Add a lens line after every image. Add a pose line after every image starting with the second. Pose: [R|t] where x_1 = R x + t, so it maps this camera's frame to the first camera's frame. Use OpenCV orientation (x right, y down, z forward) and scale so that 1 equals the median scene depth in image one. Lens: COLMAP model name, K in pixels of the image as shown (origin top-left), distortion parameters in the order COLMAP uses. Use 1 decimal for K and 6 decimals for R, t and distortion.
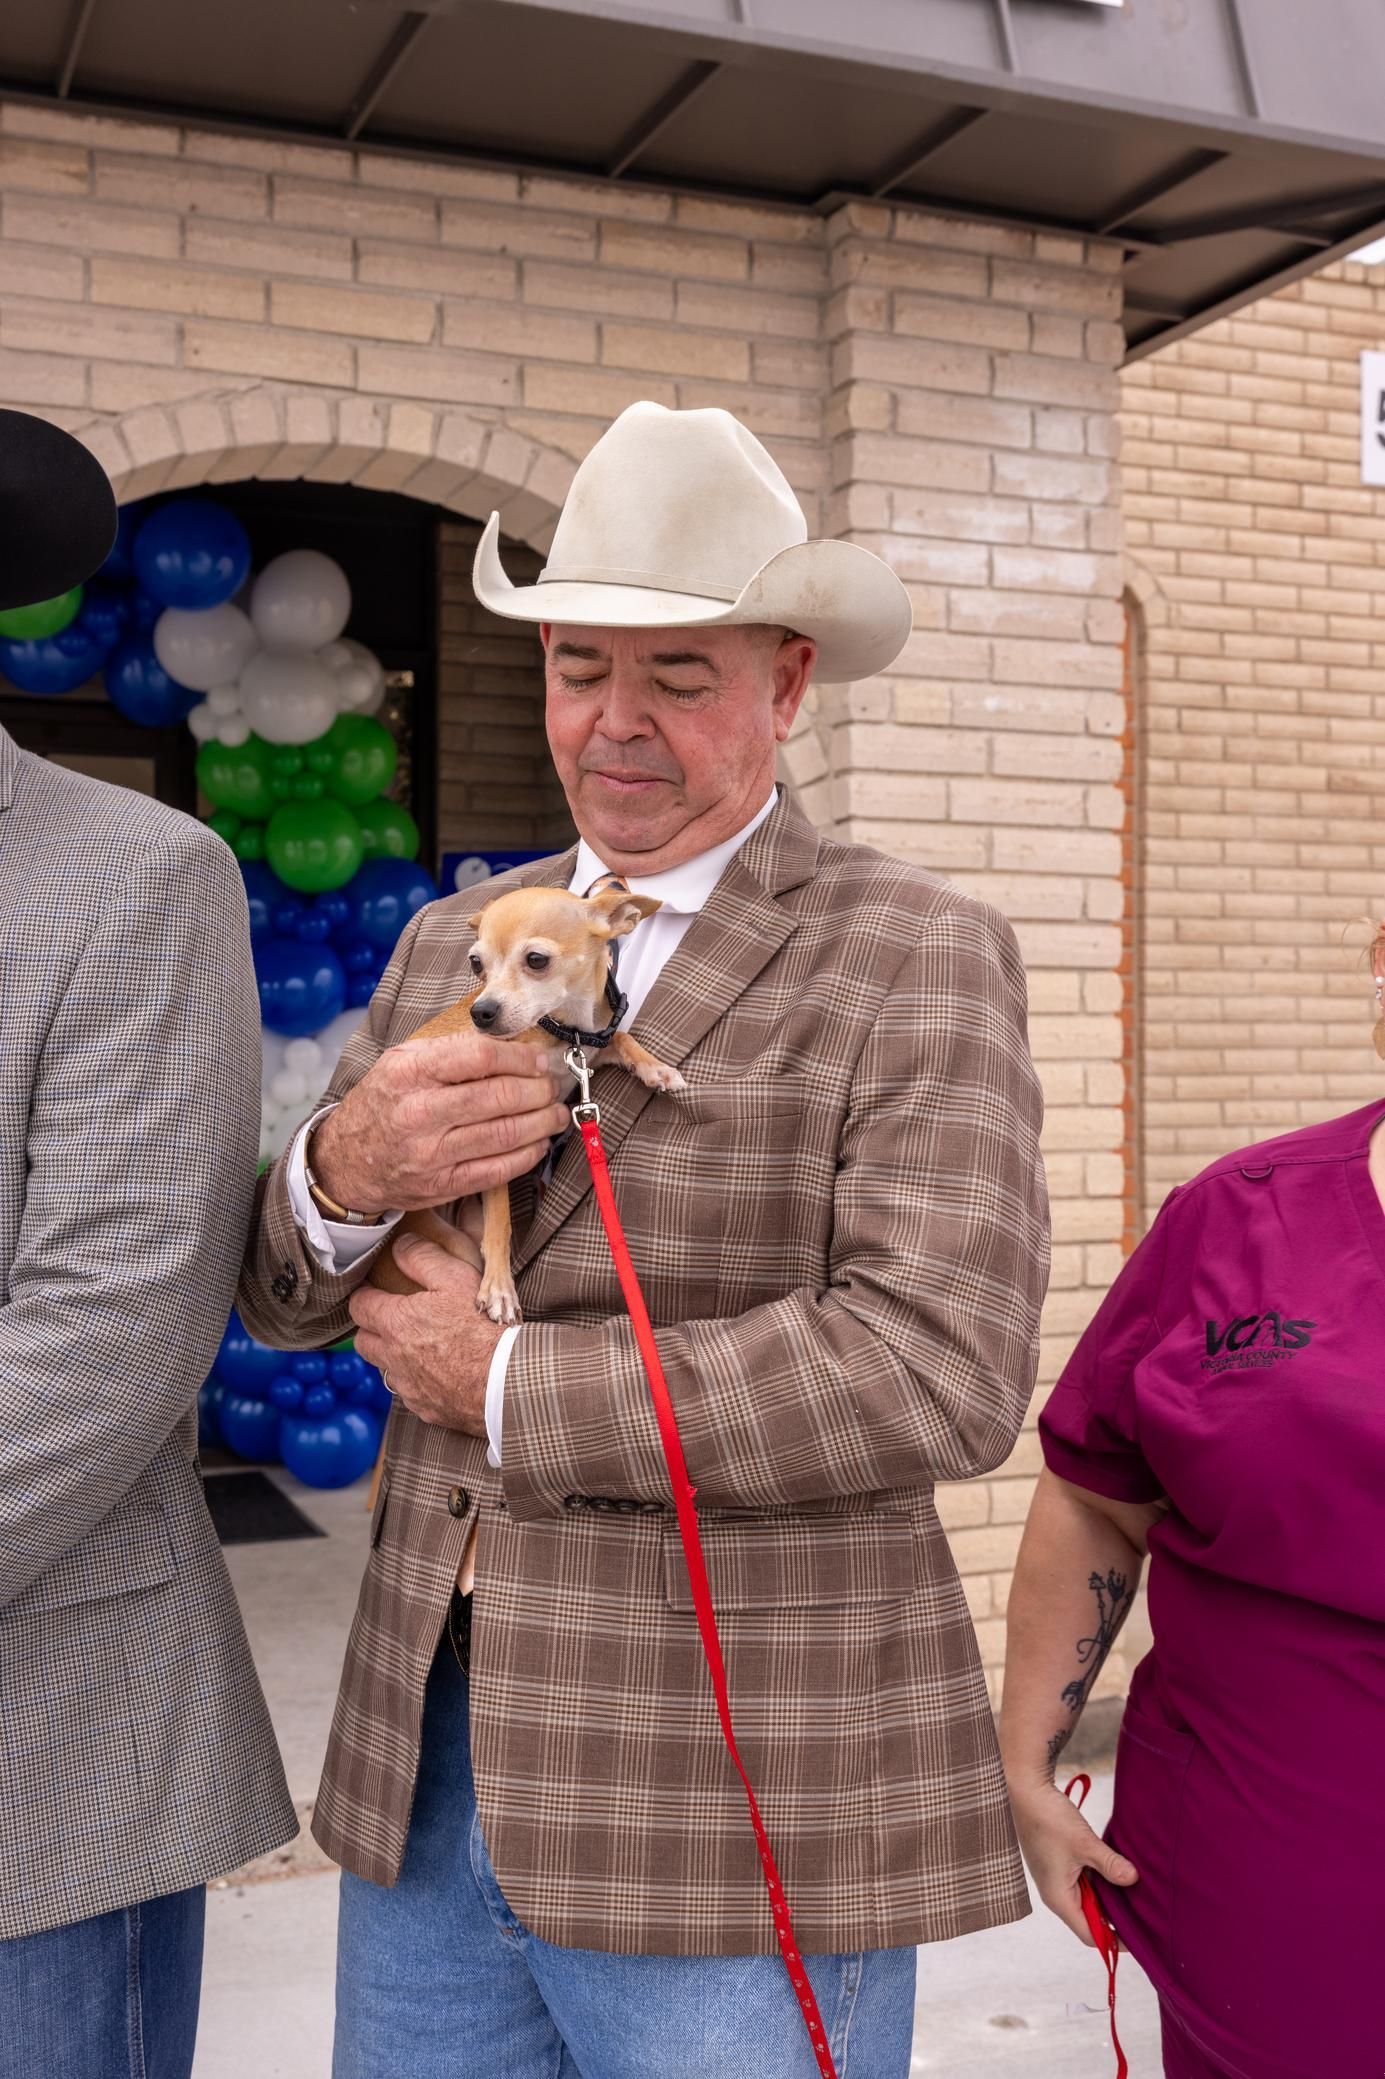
lens RADIAL K [[2338.9, 0, 643.4], [0, 2338.9, 1042.4], [0, 0, 1]] dist [0.011779, -0.013638]
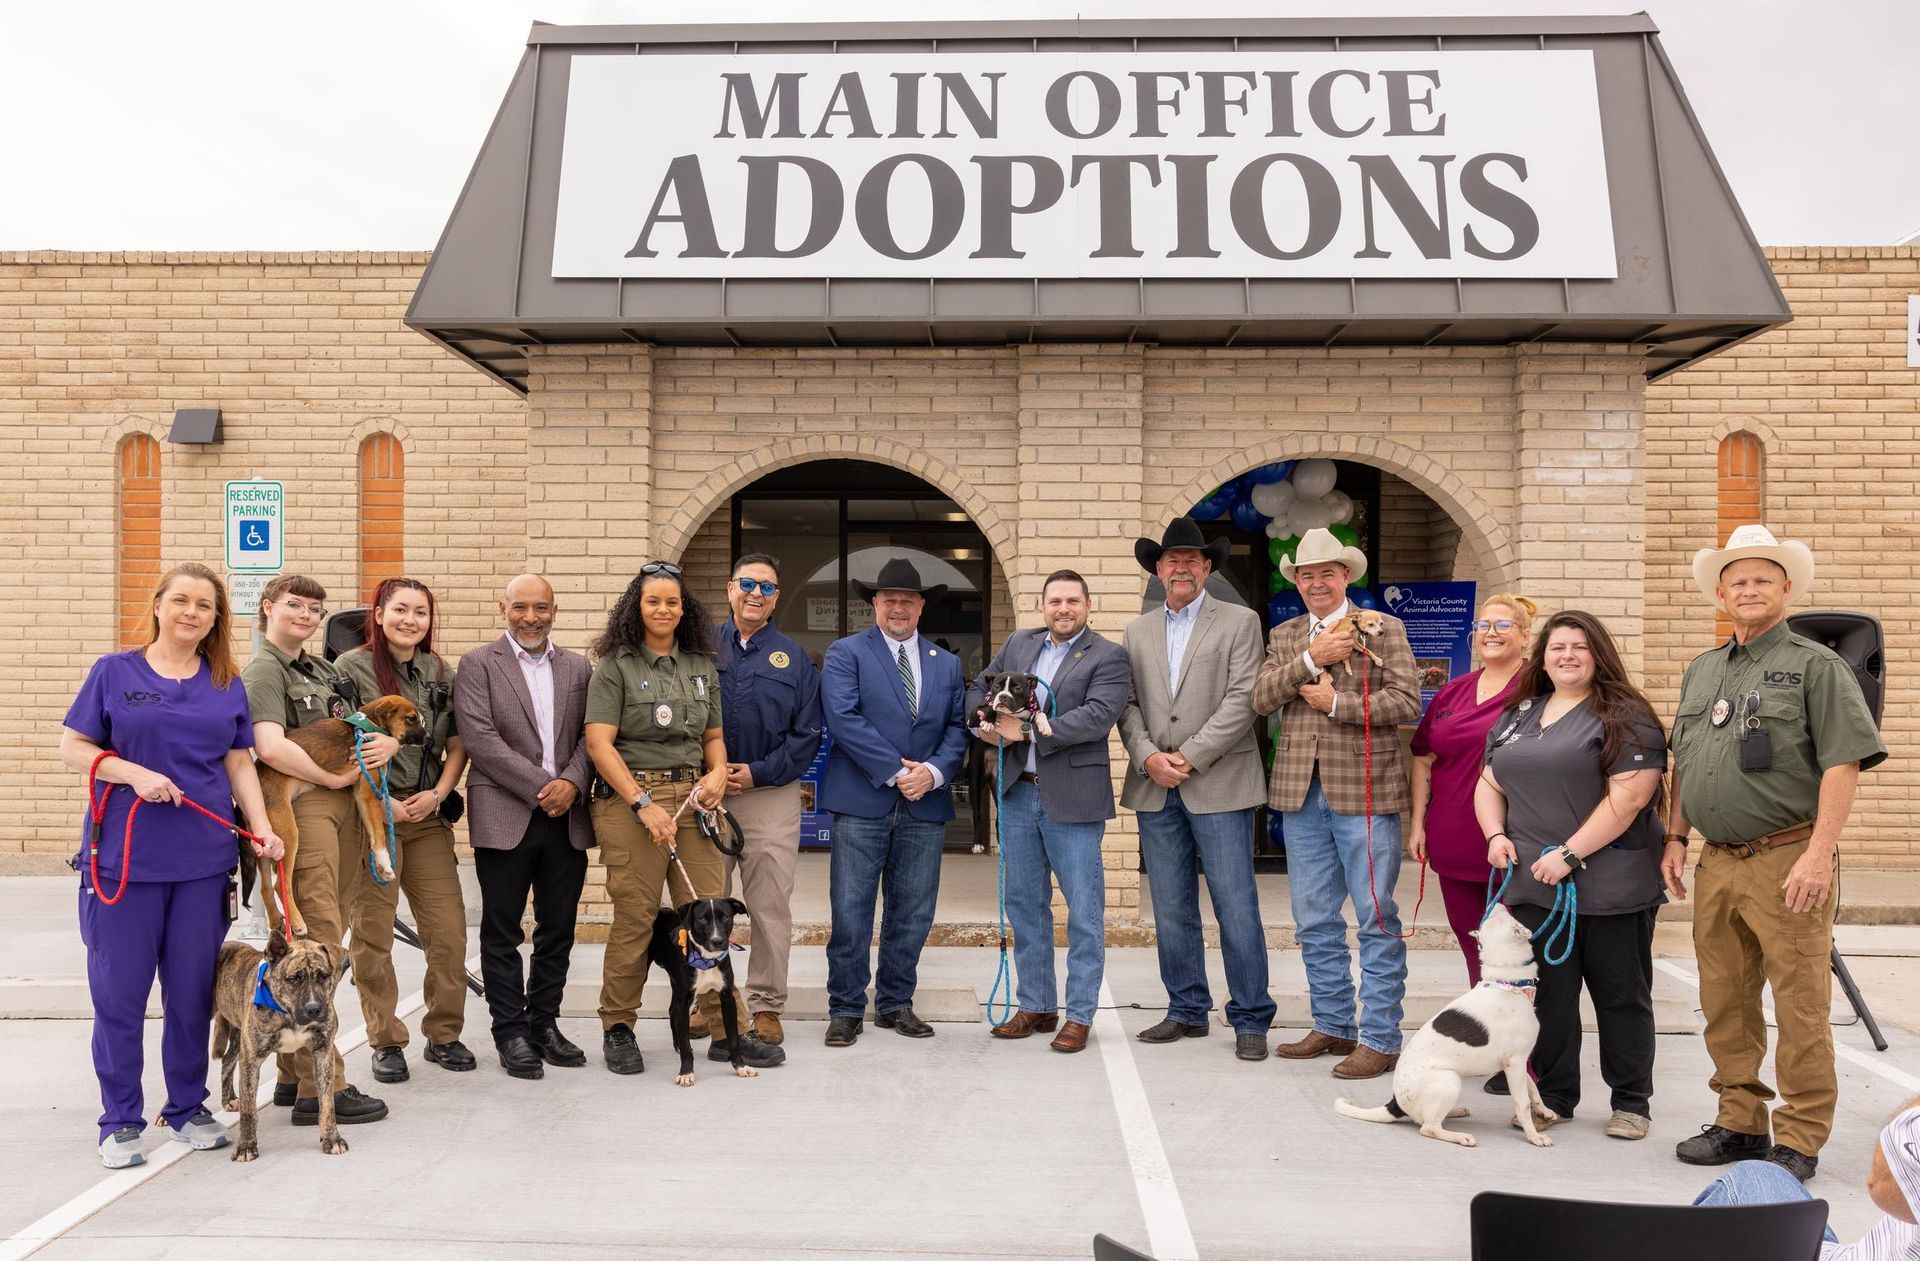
lens RADIAL K [[1566.3, 0, 950.7], [0, 1566.3, 690.1], [0, 0, 1]] dist [0.012637, 0.002296]
pose [[0.926508, 0.007690, -0.376197, 0.156208], [-0.005893, 0.999965, 0.005928, 0.022392], [0.376229, -0.003276, 0.926521, -0.850851]]
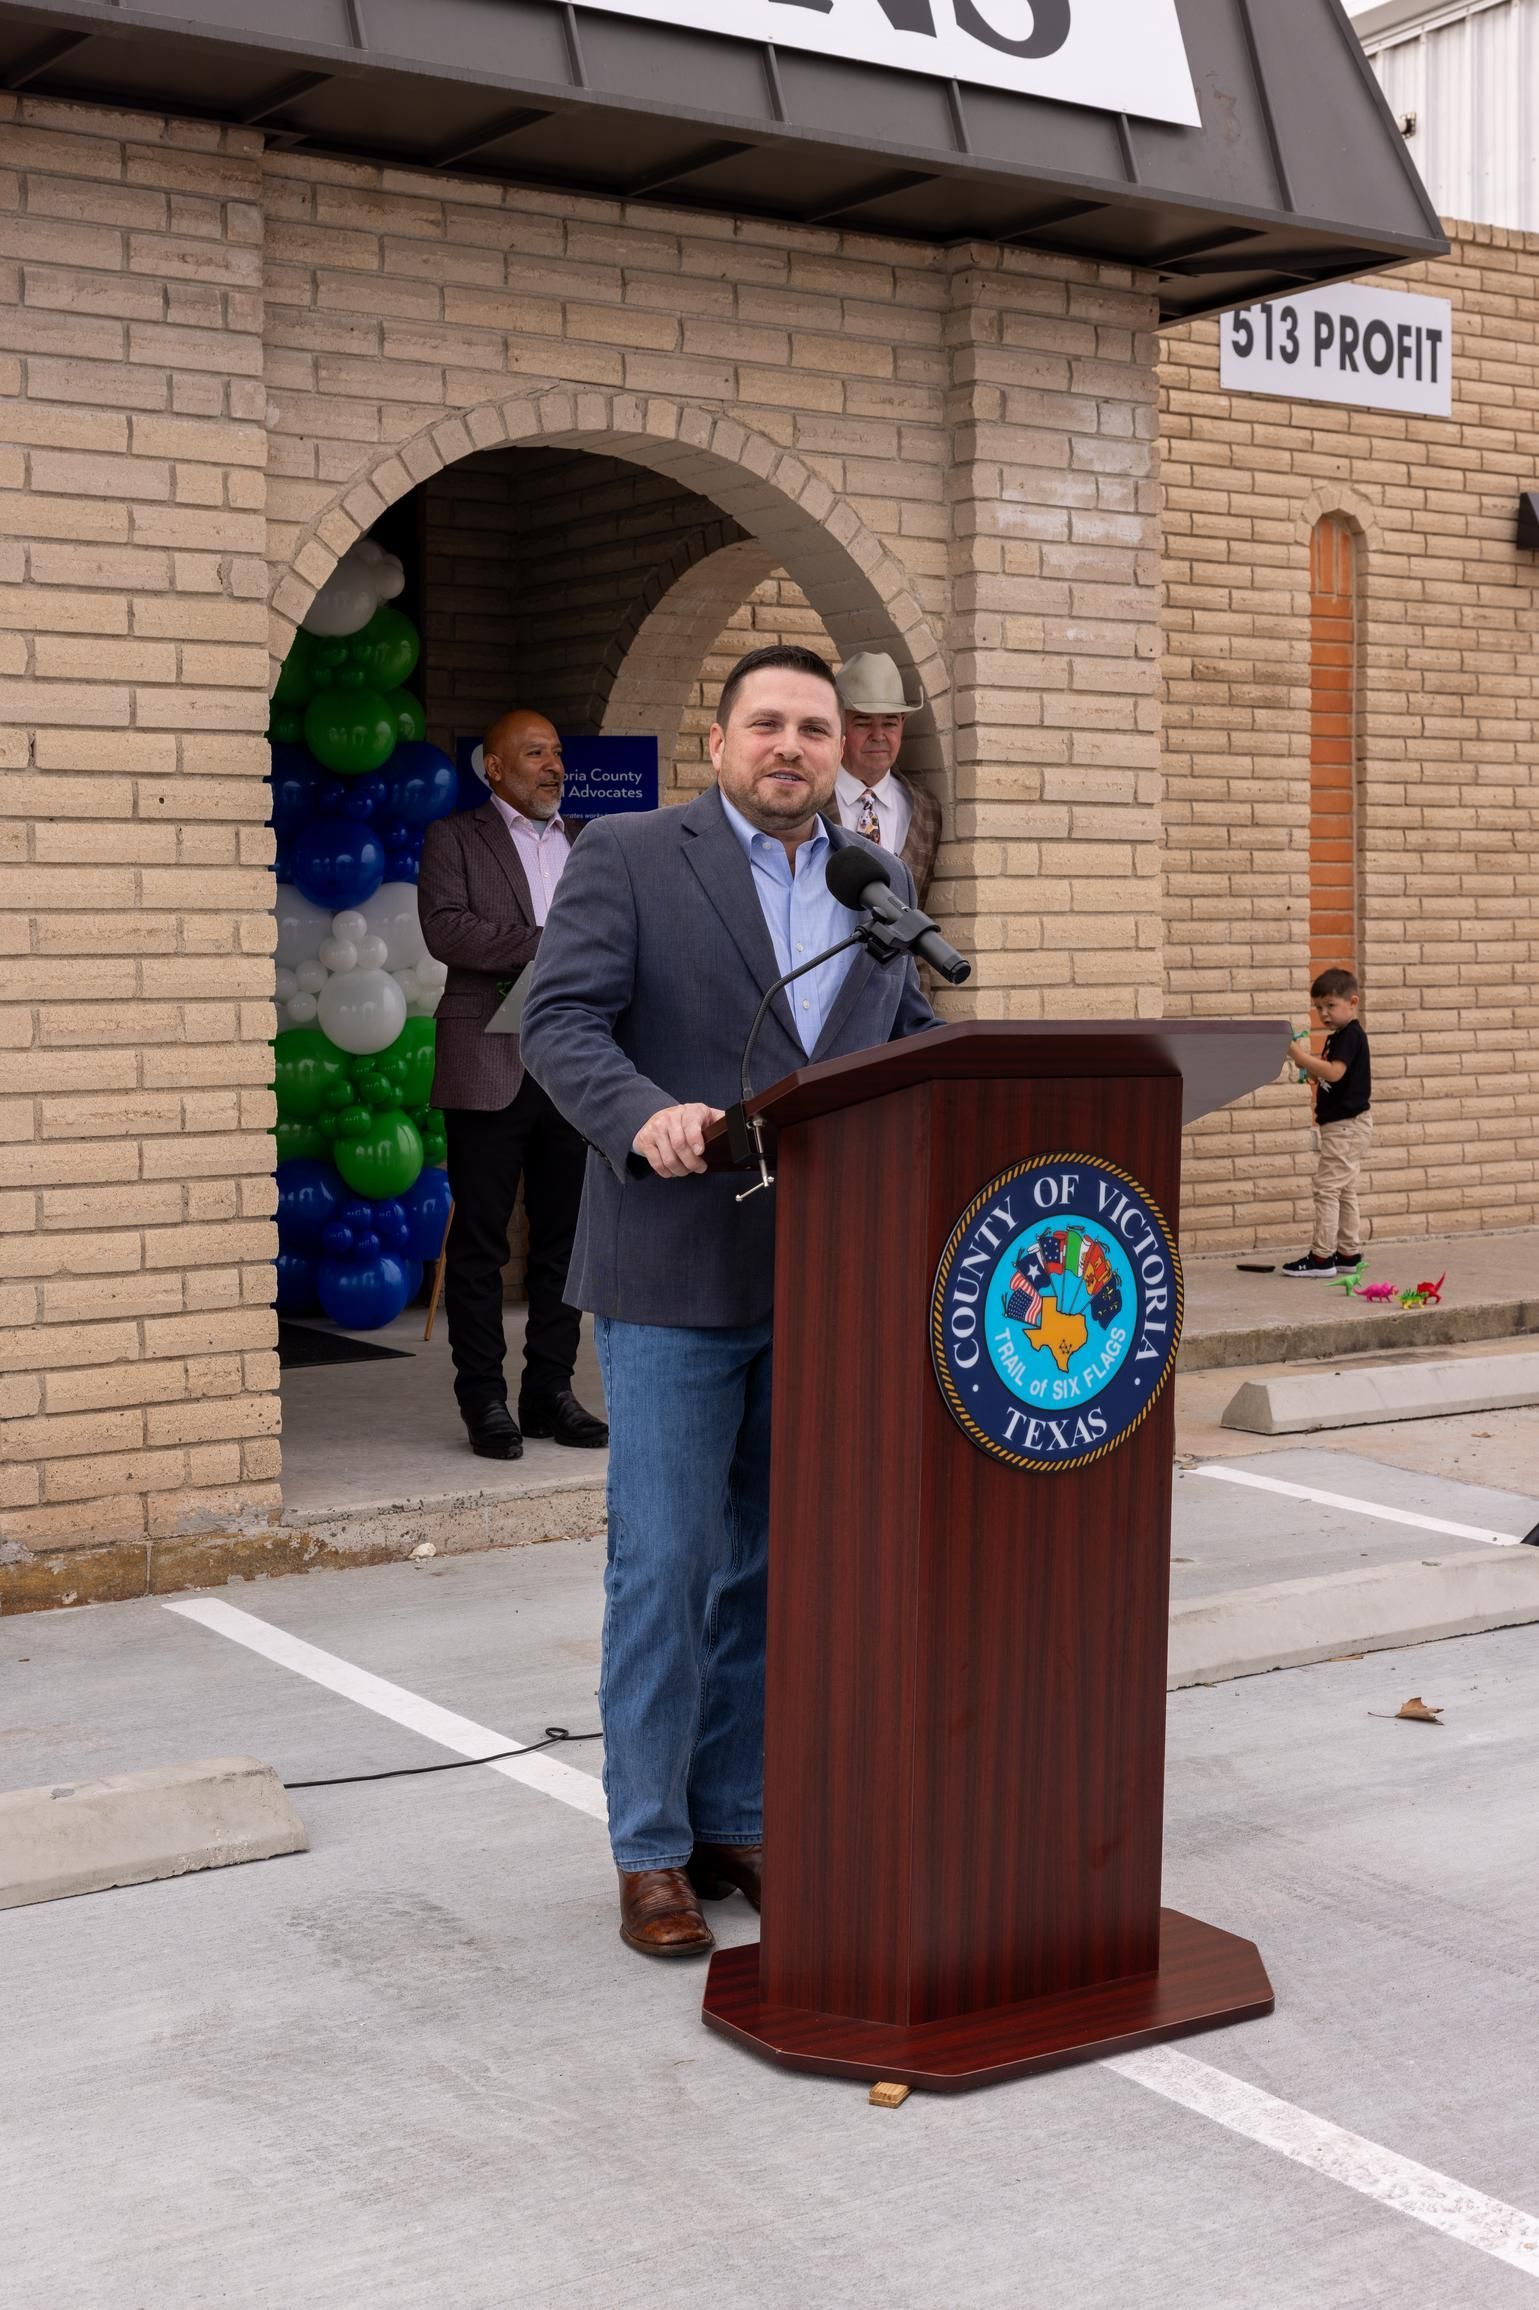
lens RADIAL K [[2981.2, 0, 767.2], [0, 2981.2, 1015.3], [0, 0, 1]] dist [0.029078, -0.006894]
pose [[0.977622, -0.013743, 0.209920, -0.363171], [0.009144, 0.999697, 0.022863, 0.025252], [-0.210170, -0.020432, 0.977451, -0.570820]]
